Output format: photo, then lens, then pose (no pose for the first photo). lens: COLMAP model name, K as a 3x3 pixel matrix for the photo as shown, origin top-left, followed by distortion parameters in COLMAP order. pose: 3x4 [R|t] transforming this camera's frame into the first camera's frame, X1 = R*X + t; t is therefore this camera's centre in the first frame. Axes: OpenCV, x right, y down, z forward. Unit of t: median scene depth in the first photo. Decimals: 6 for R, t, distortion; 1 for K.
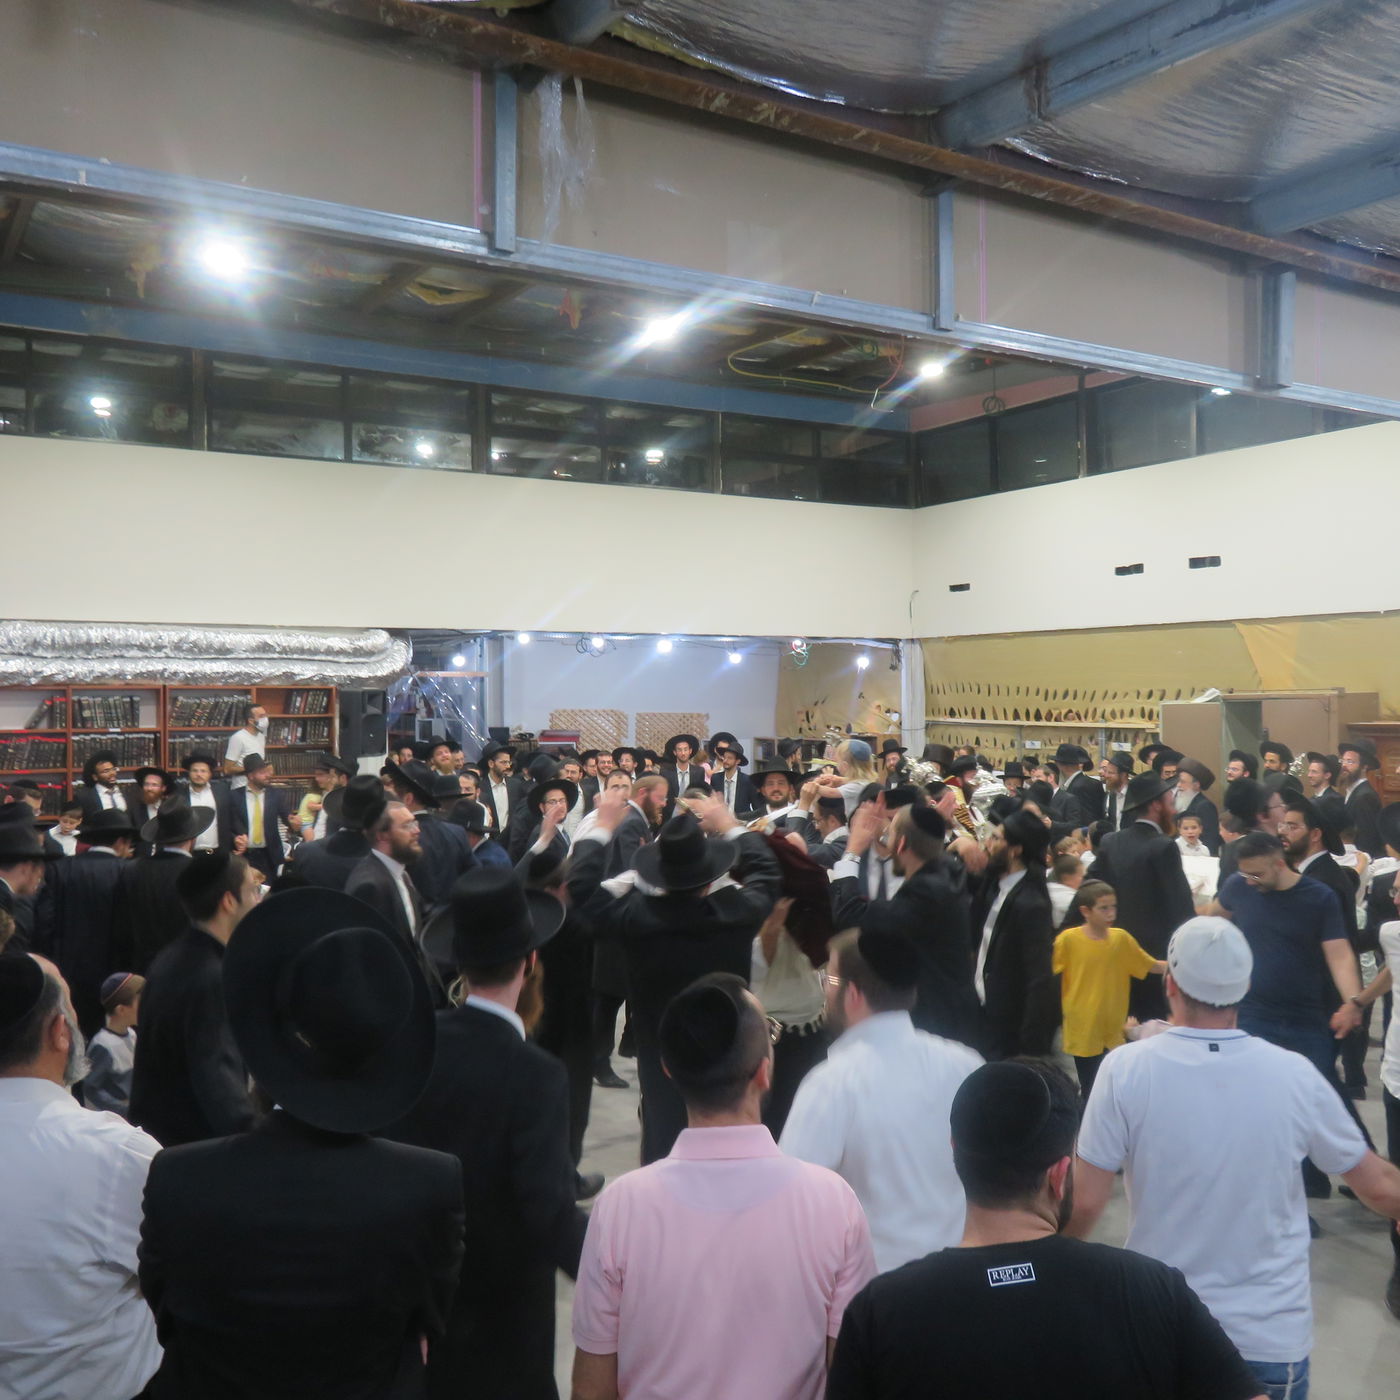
lens RADIAL K [[1349.0, 0, 768.0], [0, 1349.0, 702.9], [0, 0, 1]] dist [-0.057335, 0.007633]
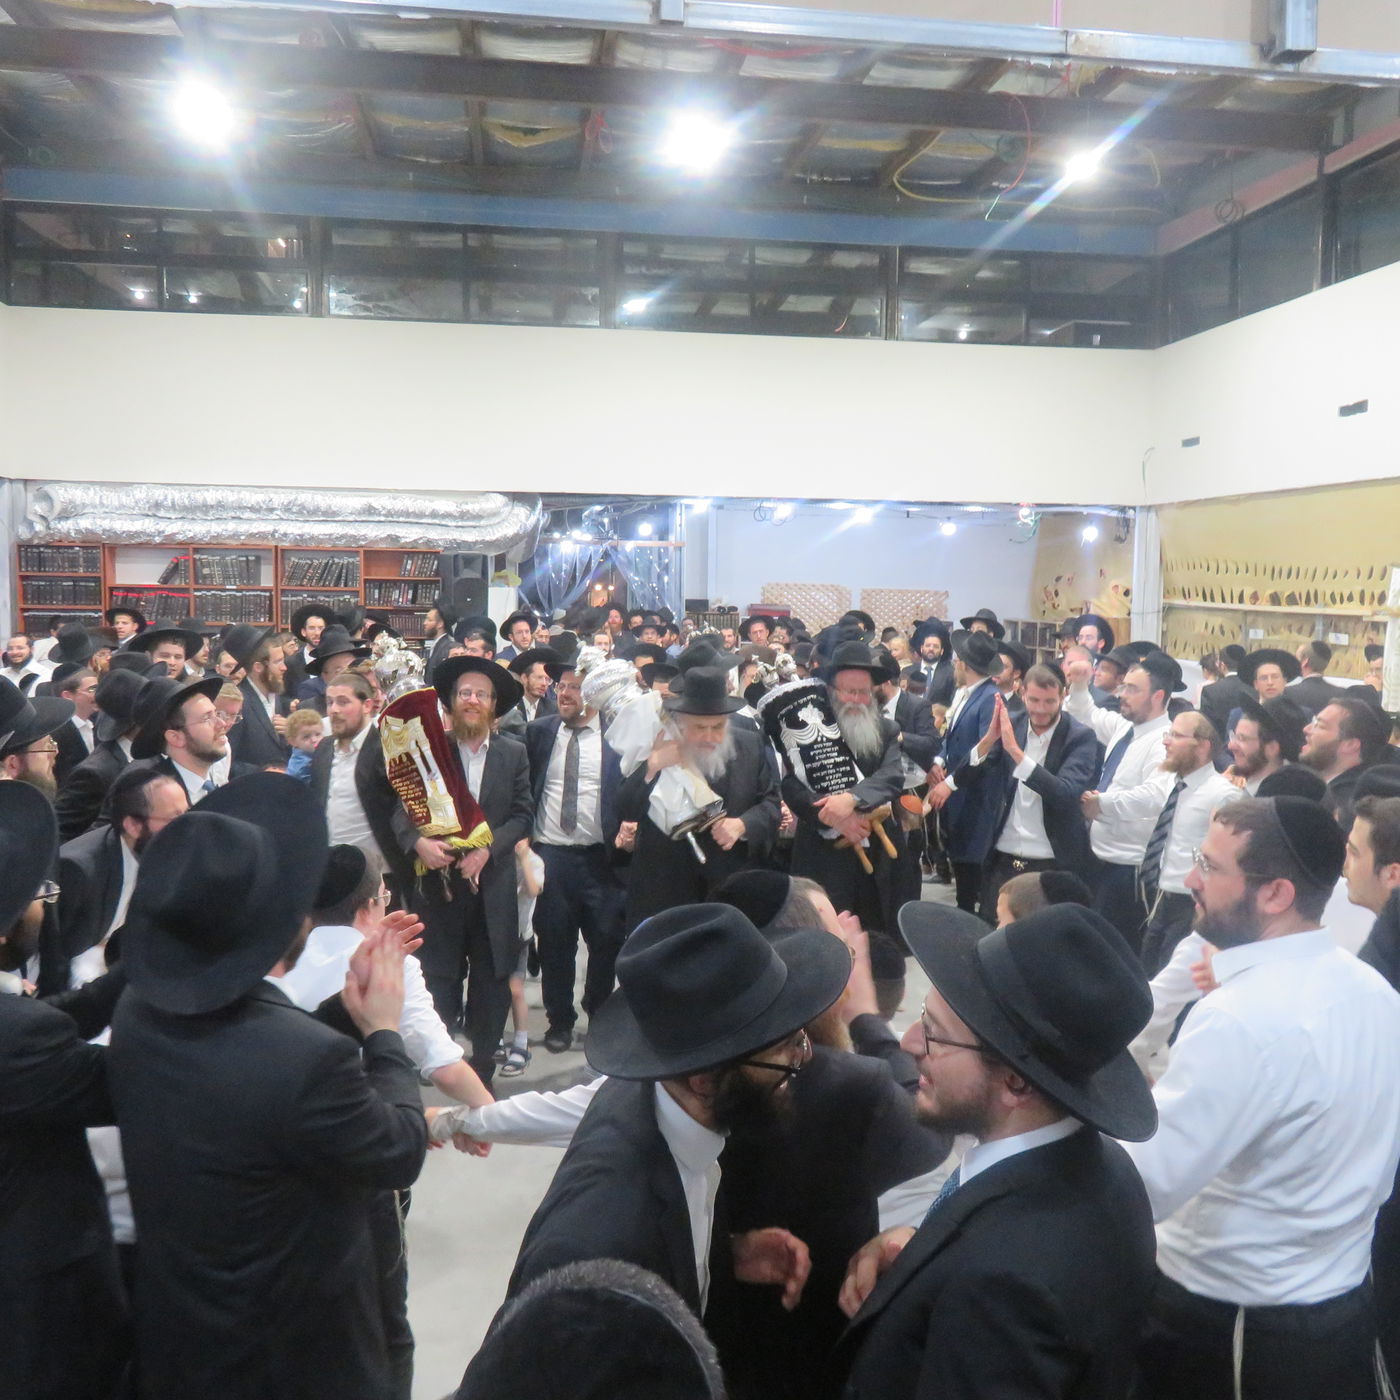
lens RADIAL K [[1366.1, 0, 700.0], [0, 1366.1, 700.0], [0, 0, 1]] dist [-0.000254, 0.023328]
pose [[0.912117, 0.054190, -0.406332, 0.285185], [-0.020901, 0.996082, 0.085924, 0.008045], [0.409396, -0.069880, 0.909677, 0.139661]]
